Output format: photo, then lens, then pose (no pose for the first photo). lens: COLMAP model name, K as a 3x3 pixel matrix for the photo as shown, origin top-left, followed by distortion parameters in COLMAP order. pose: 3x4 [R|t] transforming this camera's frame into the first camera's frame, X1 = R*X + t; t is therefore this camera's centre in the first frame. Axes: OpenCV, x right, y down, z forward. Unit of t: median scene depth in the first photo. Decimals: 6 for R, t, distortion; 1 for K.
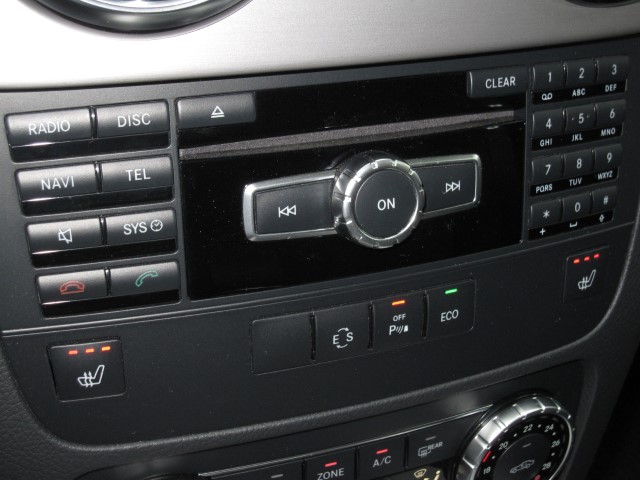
lens RADIAL K [[1059.7, 0, 320.0], [0, 1059.7, 240.0], [0, 0, 1]] dist [-0.173452, -0.035484]
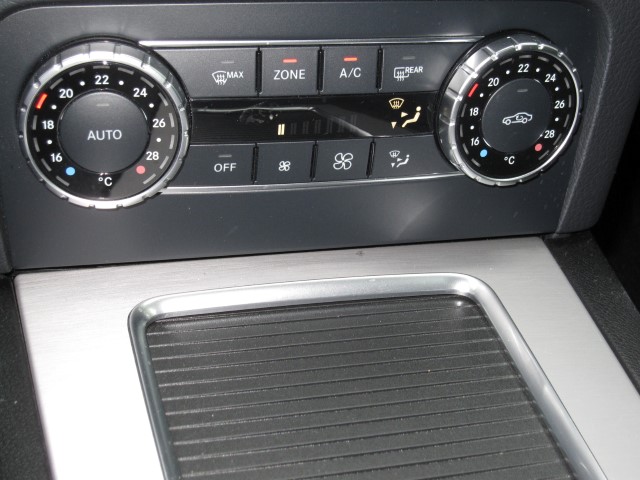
lens RADIAL K [[1059.7, 0, 320.0], [0, 1059.7, 240.0], [0, 0, 1]] dist [-0.173452, -0.035484]
pose [[0.988941, 0.075719, -0.127526, 0.152342], [-0.080737, 0.996133, -0.034646, 0.369896], [0.124410, 0.044559, 0.991230, 0.103997]]
